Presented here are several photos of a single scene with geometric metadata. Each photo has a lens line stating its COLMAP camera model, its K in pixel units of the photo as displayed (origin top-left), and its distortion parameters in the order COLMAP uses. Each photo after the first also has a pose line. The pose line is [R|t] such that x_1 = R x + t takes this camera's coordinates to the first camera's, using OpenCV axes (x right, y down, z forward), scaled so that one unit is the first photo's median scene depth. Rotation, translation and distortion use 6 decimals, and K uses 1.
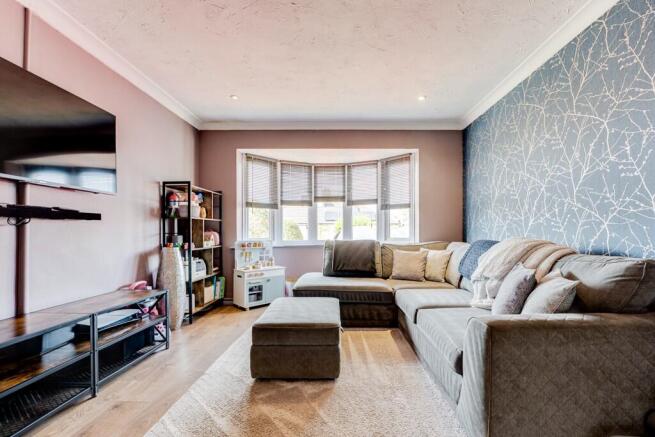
lens RADIAL K [[275.8, 0, 332.5], [0, 275.8, 228.8], [0, 0, 1]] dist [-0.016877, 0.000214]
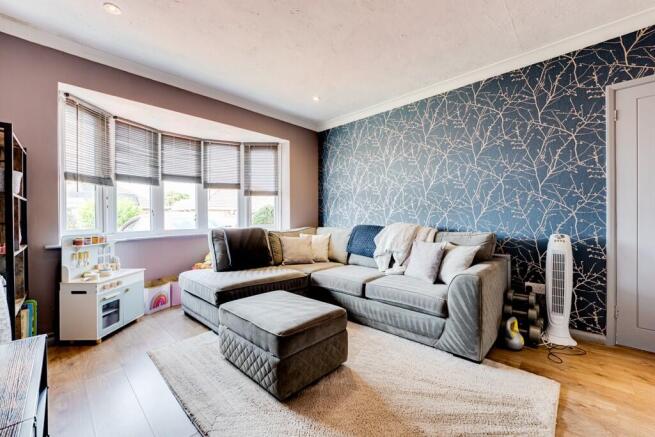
lens RADIAL K [[282.3, 0, 308.0], [0, 282.3, 216.7], [0, 0, 1]] dist [-0.013797, -0.000078]
pose [[0.683802, 0.000494, 0.729667, -0.442336], [-0.005458, 0.999975, 0.004438, -0.001806], [-0.729647, -0.007017, 0.683788, 0.199753]]
